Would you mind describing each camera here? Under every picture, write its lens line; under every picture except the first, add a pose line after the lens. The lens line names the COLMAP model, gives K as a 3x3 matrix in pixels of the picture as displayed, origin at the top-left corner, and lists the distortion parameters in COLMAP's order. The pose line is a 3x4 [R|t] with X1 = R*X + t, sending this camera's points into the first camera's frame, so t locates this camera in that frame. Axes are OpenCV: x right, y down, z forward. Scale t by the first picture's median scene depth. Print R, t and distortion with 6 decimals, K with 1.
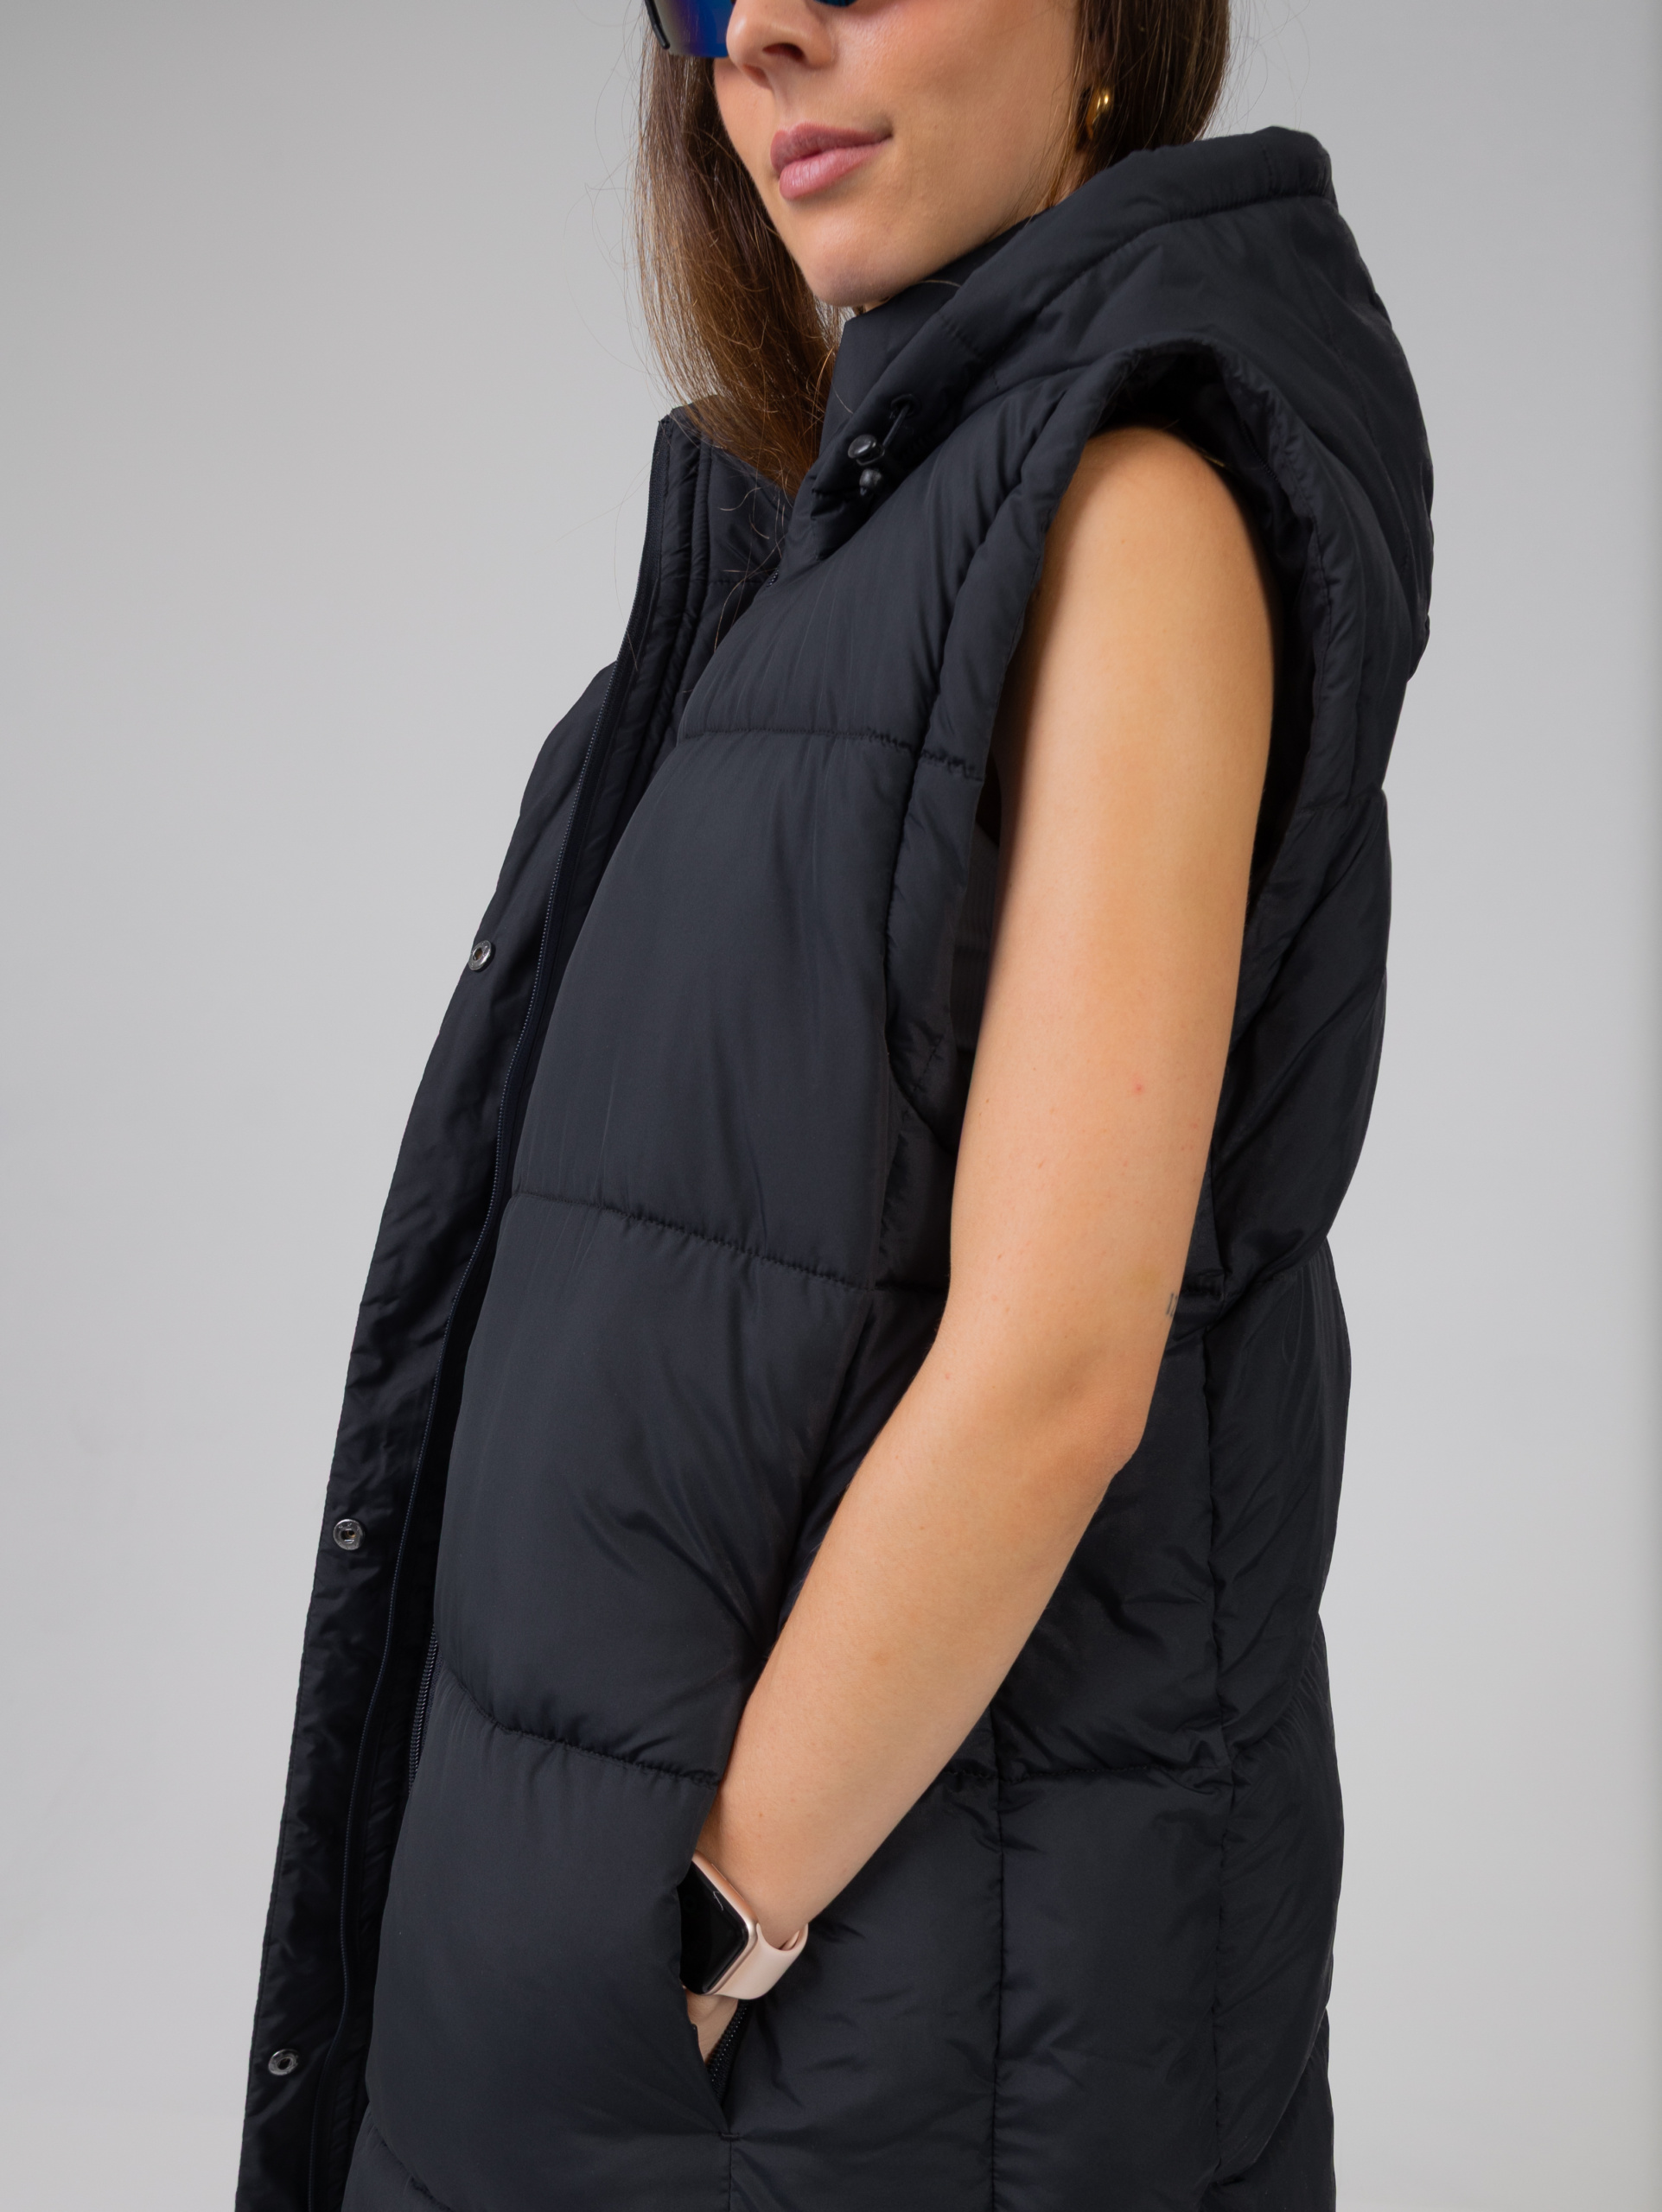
lens RADIAL K [[1491.2, 0, 831.0], [0, 1491.2, 1106.0], [0, 0, 1]] dist [-0.001137, -0.000086]
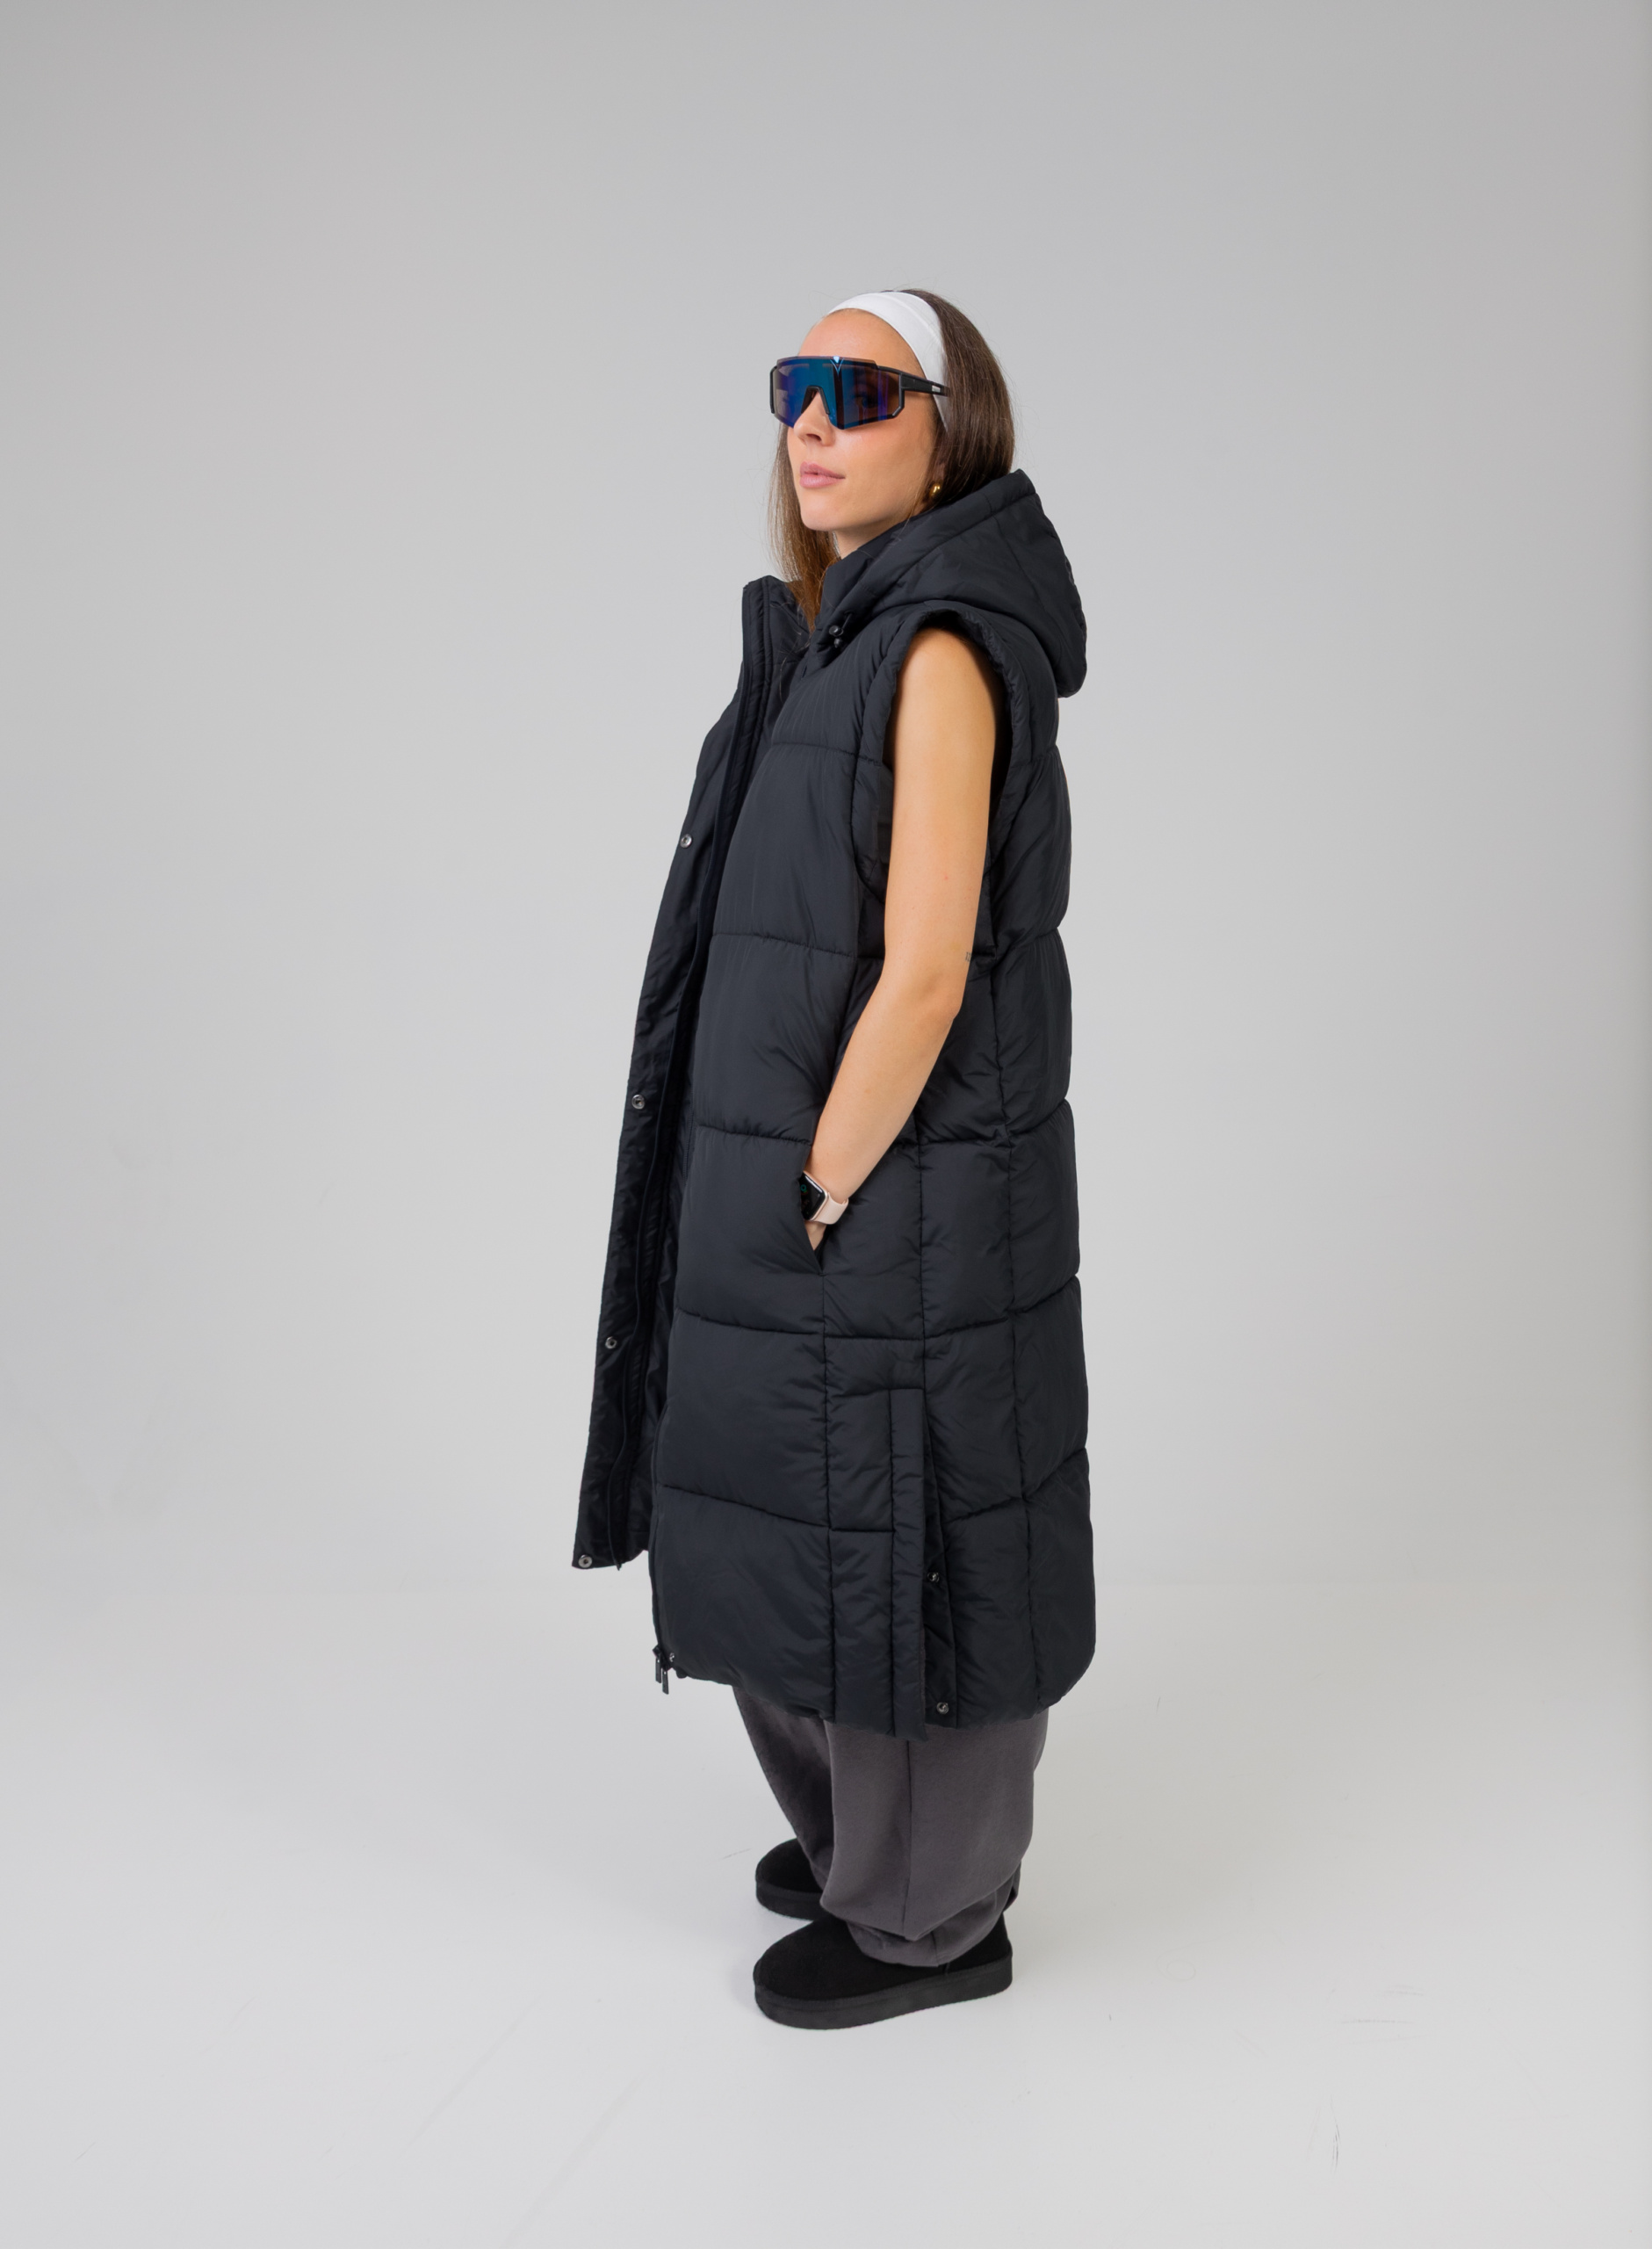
lens RADIAL K [[1608.5, 0, 826.0], [0, 1608.5, 1124.5], [0, 0, 1]] dist [-0.001279, -0.000225]
pose [[0.997458, -0.058524, -0.040653, 0.069527], [0.062497, 0.992556, 0.104532, 0.111752], [0.034233, -0.106807, 0.993690, -1.849461]]
